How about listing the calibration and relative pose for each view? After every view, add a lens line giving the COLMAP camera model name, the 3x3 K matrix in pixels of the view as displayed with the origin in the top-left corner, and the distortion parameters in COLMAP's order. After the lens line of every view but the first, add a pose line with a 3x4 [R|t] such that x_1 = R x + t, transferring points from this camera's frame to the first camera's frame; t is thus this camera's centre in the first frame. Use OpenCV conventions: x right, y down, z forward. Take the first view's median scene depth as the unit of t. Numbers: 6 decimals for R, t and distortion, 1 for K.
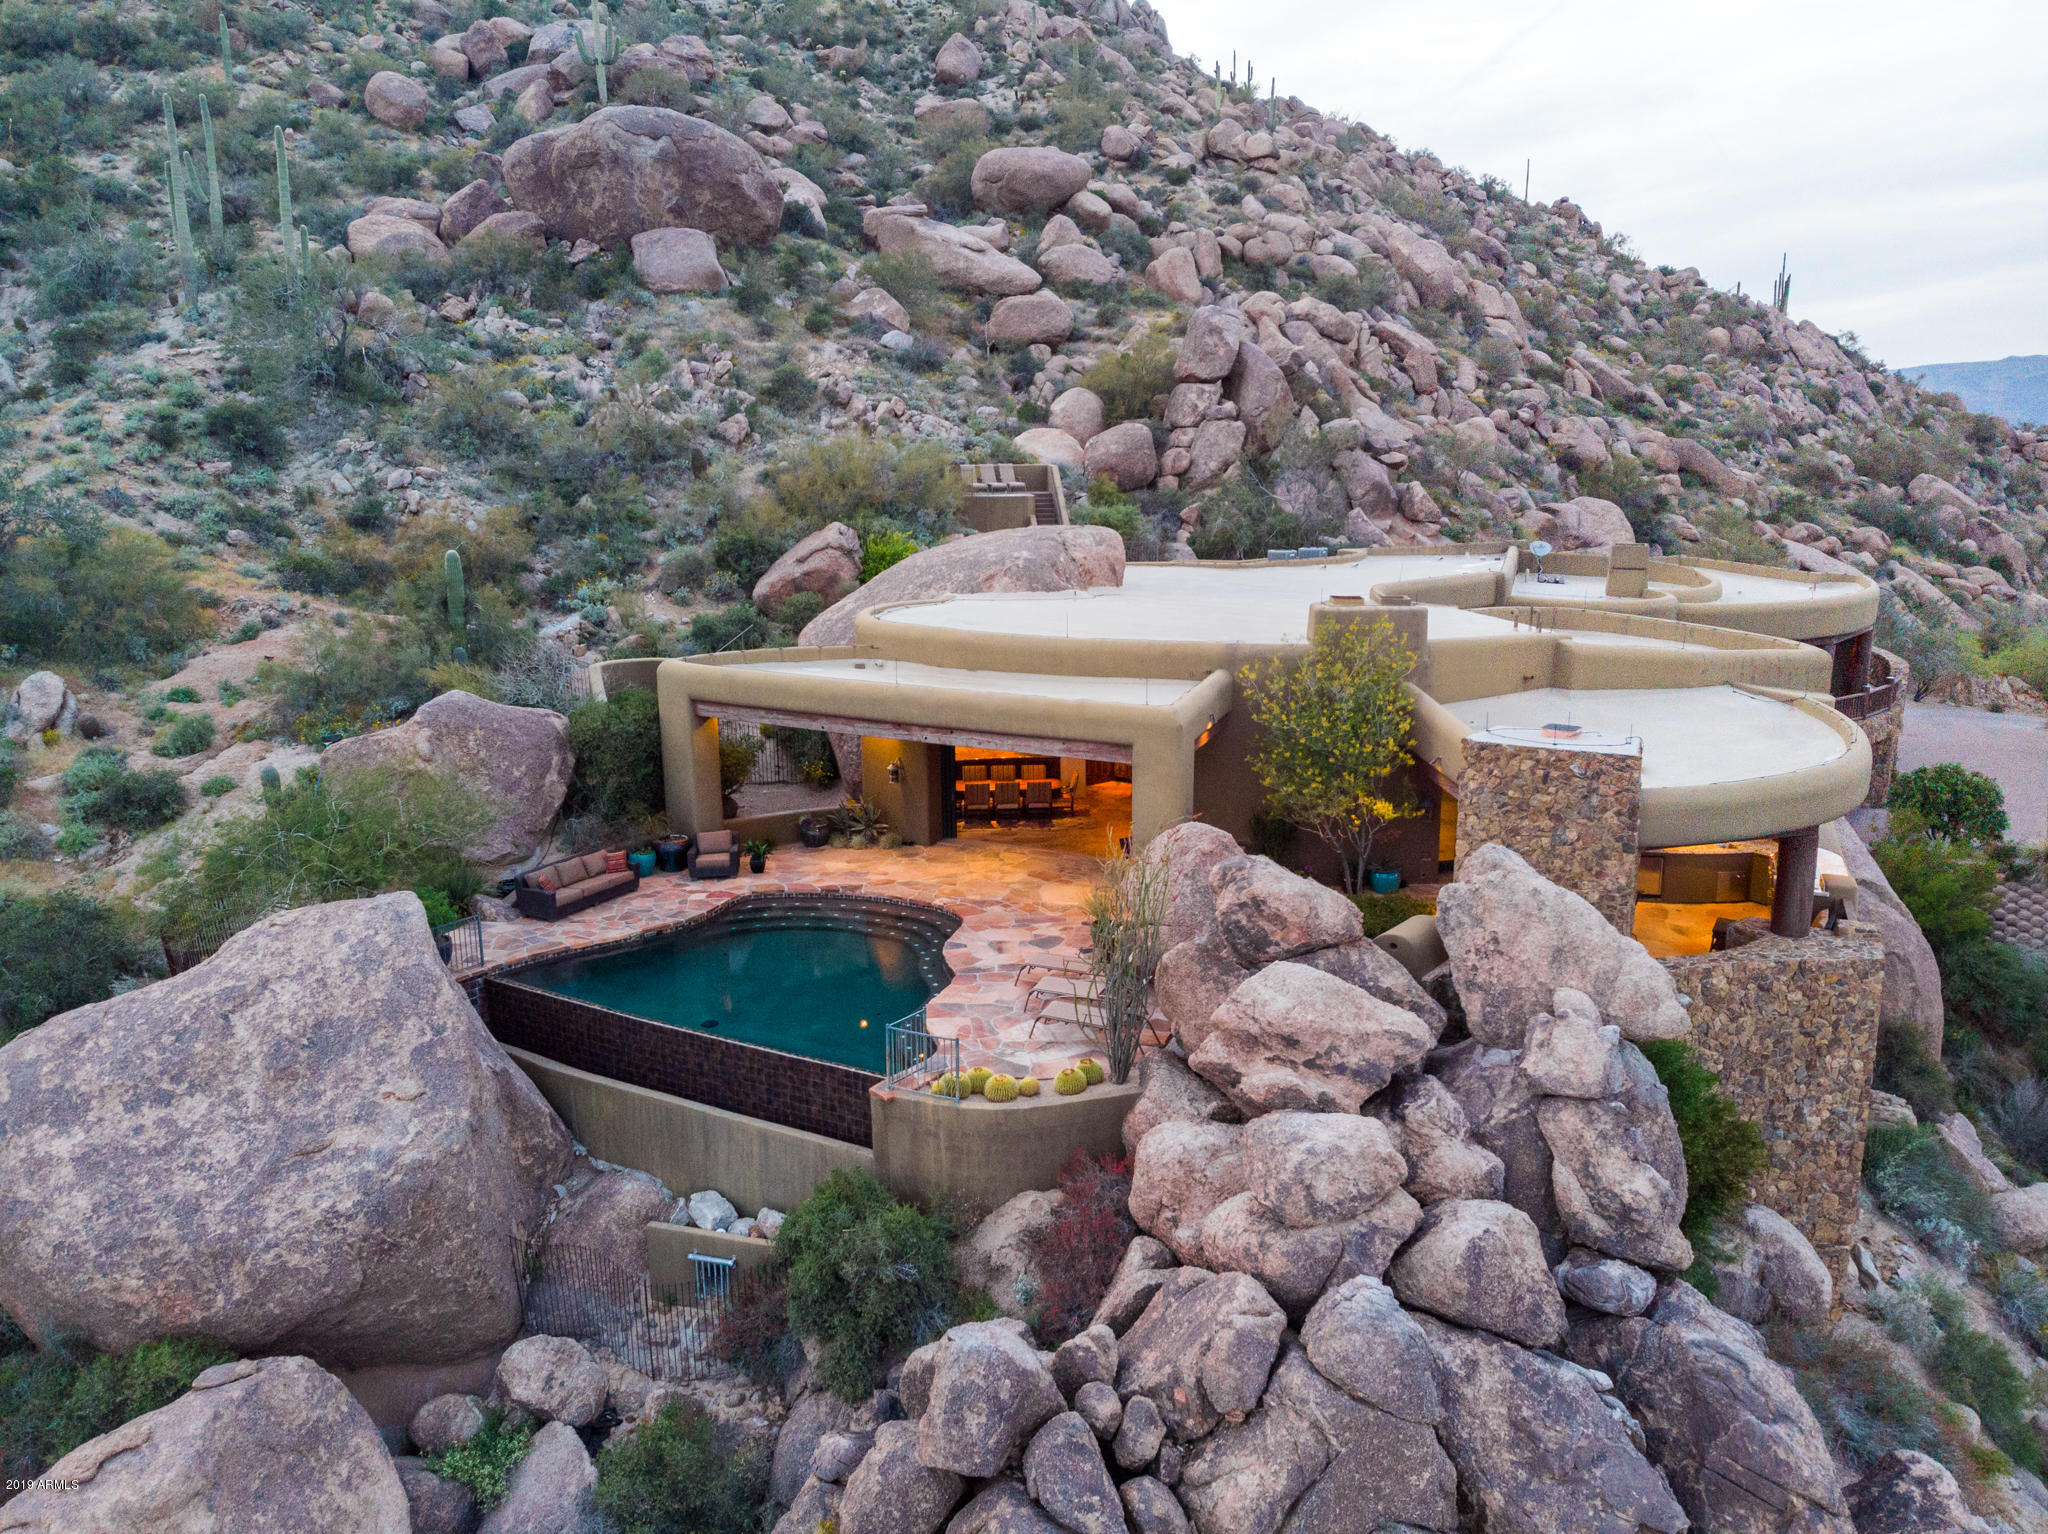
lens RADIAL K [[1535.6, 0, 1052.8], [0, 1535.6, 724.6], [0, 0, 1]] dist [0.003462, -0.000334]
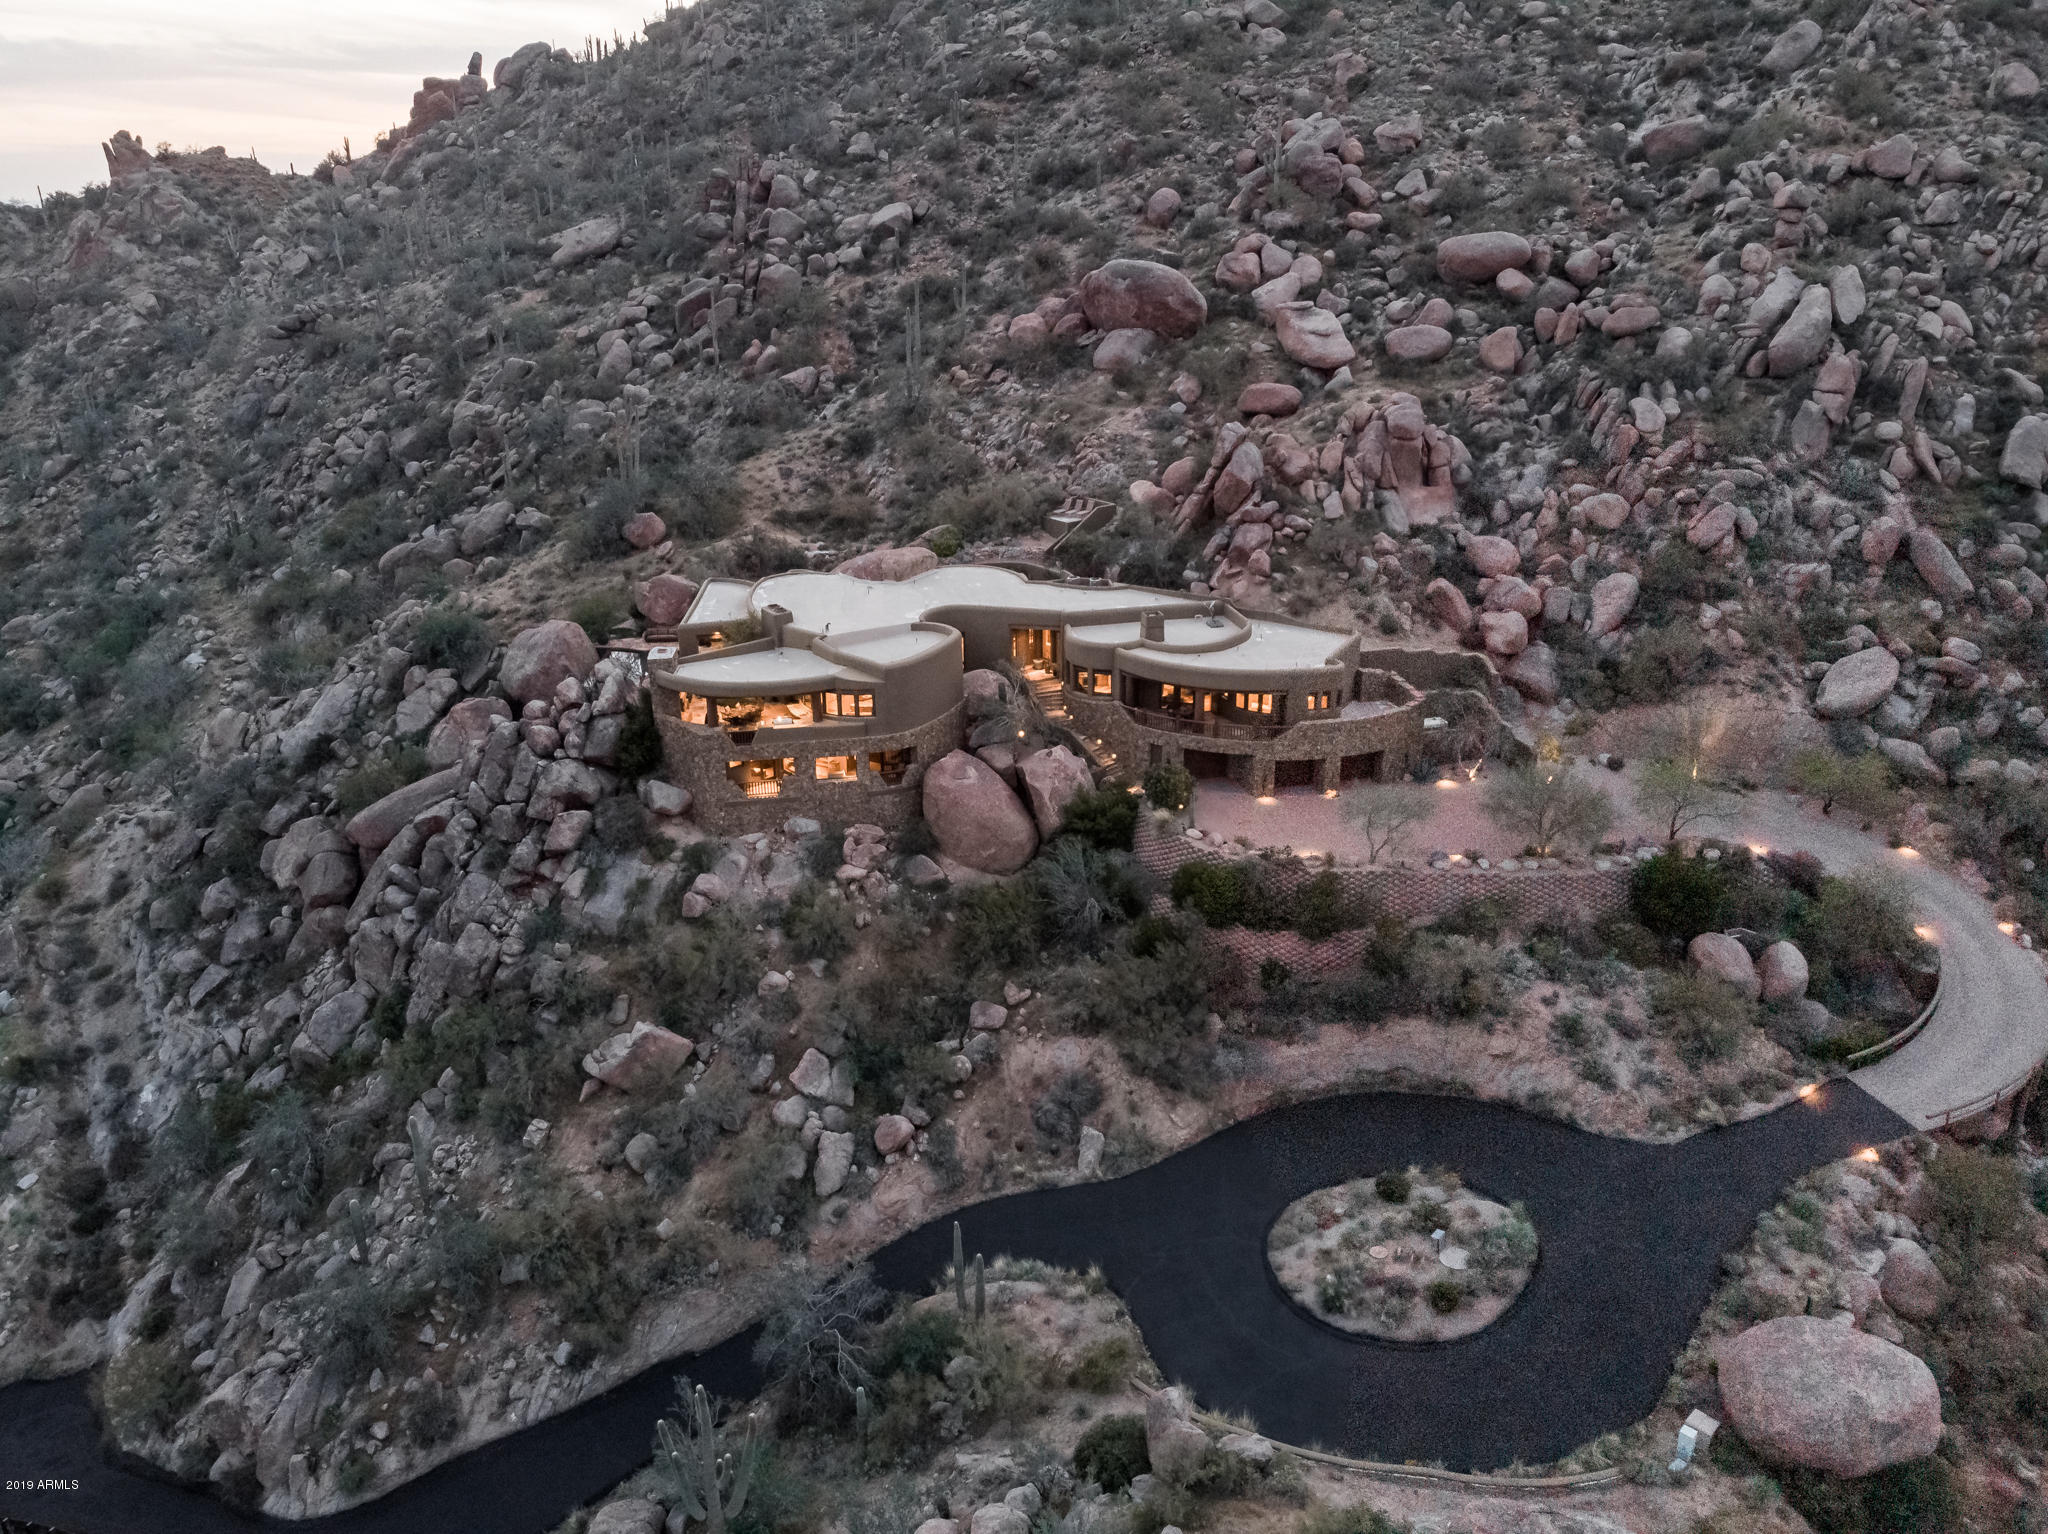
lens RADIAL K [[1502.4, 0, 1057.8], [0, 1502.4, 769.2], [0, 0, 1]] dist [0.057568, -0.131510]
pose [[0.549208, 0.312389, -0.775103, 1.578409], [-0.161958, 0.949708, 0.268002, -0.359235], [0.819842, -0.021655, 0.572181, -0.151651]]
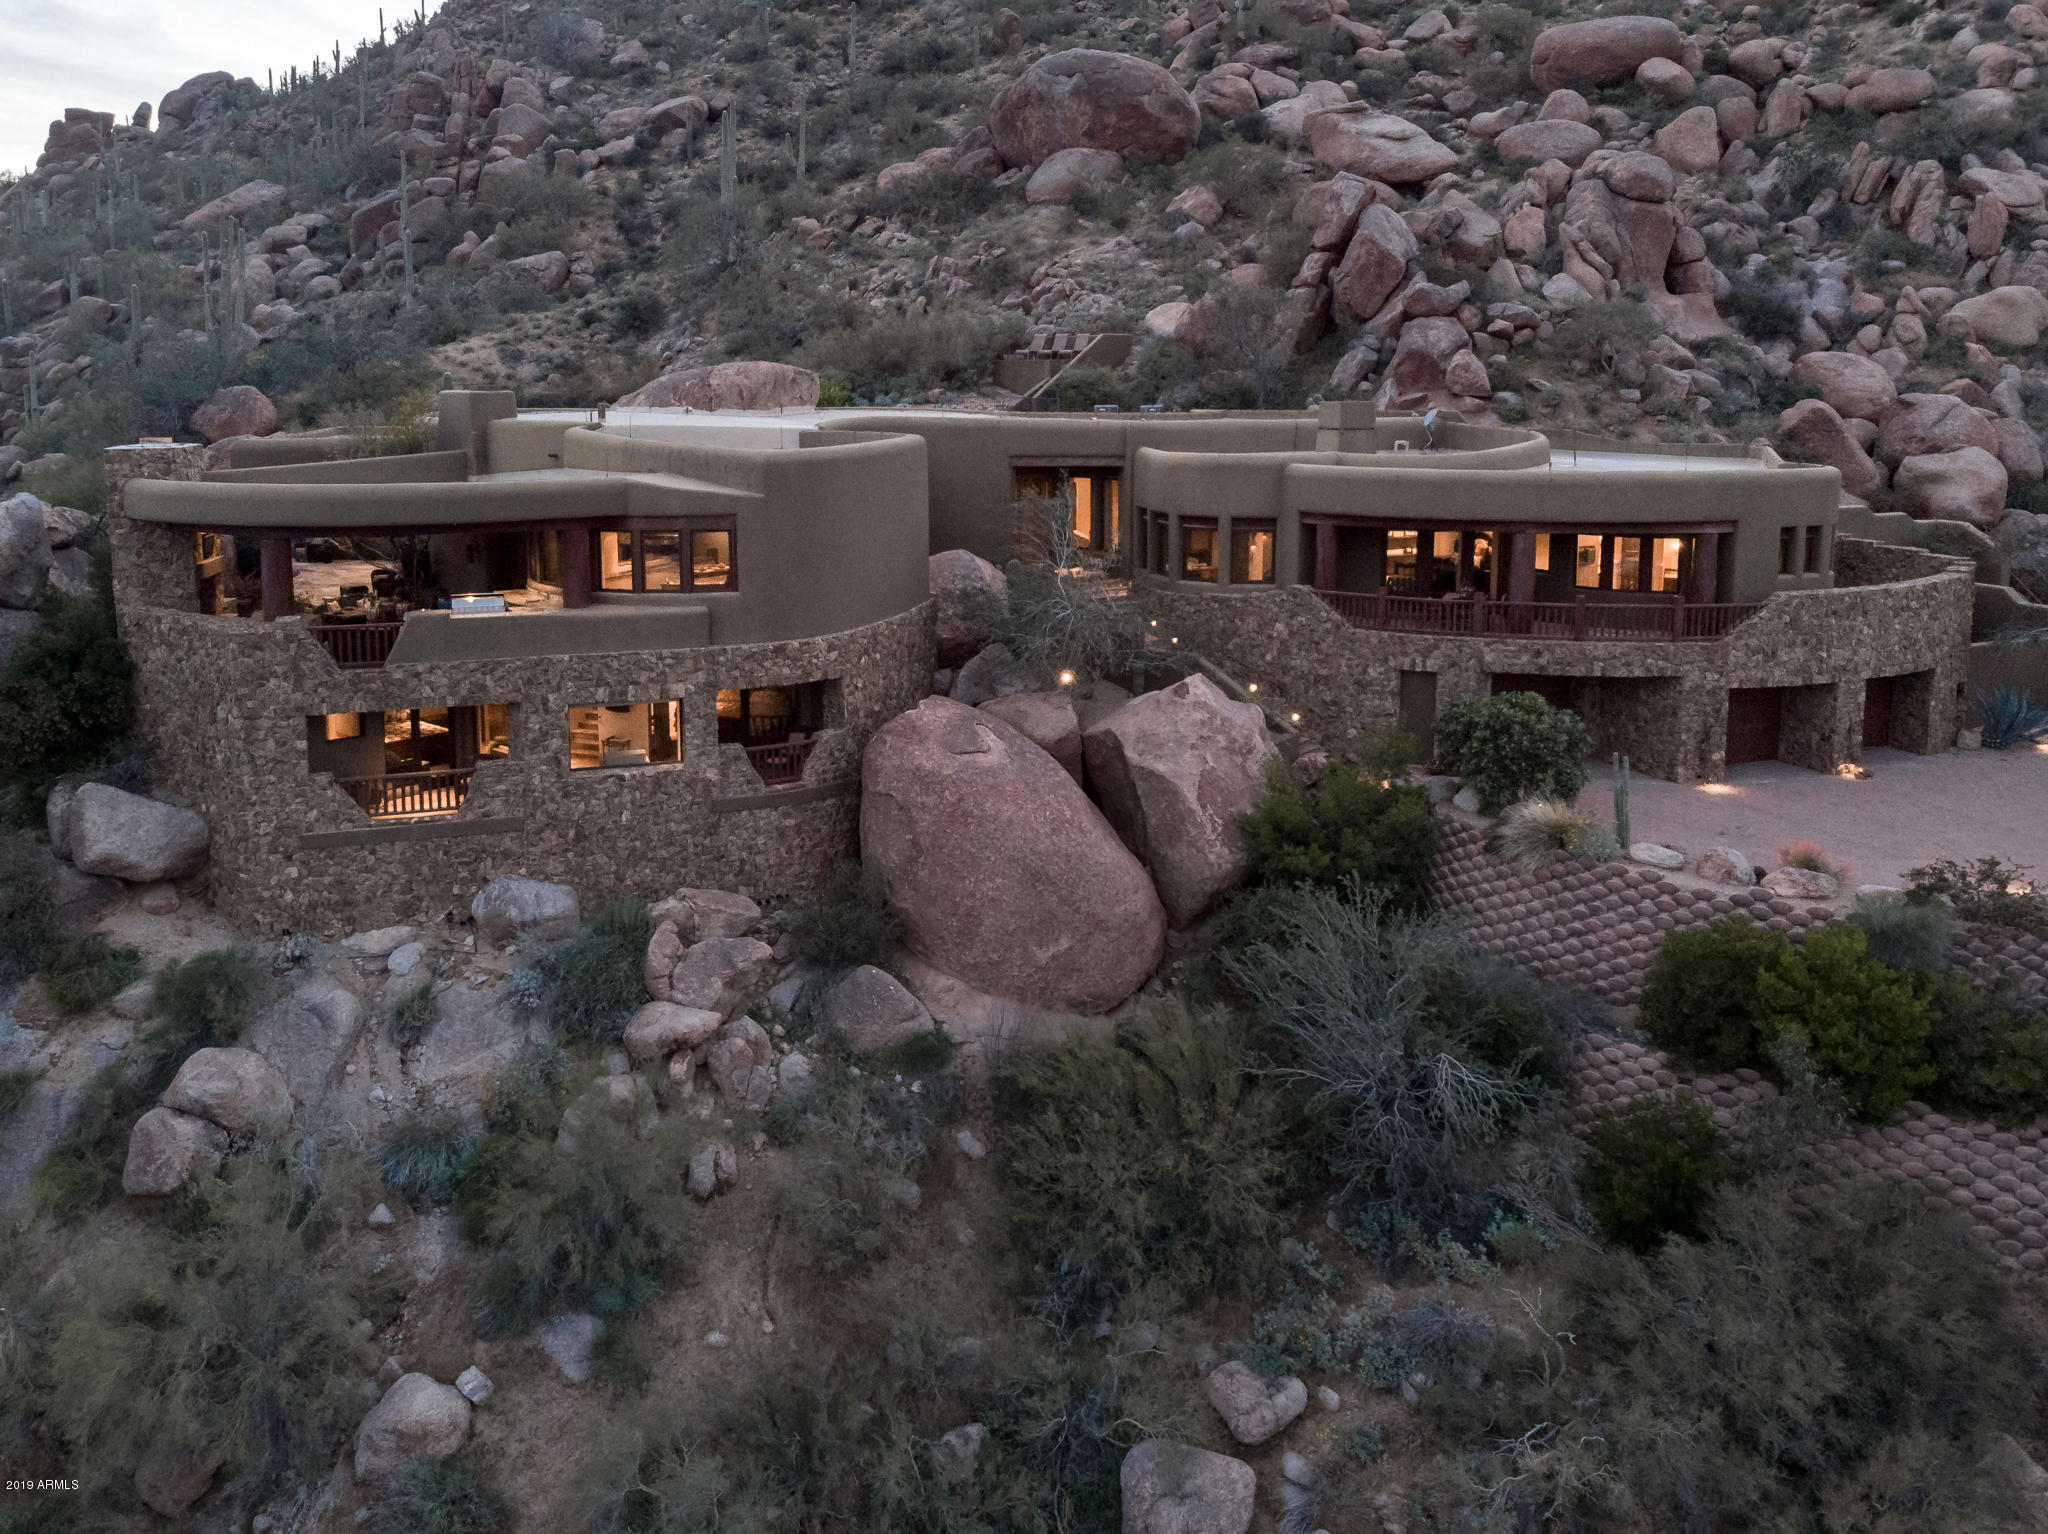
lens RADIAL K [[1575.6, 0, 998.0], [0, 1575.6, 576.3], [0, 0, 1]] dist [0.000405, 0.011049]
pose [[0.649567, 0.098539, -0.753892, 0.798353], [-0.146521, 0.989203, 0.003051, 0.004492], [0.746053, 0.108479, 0.656991, 0.248119]]
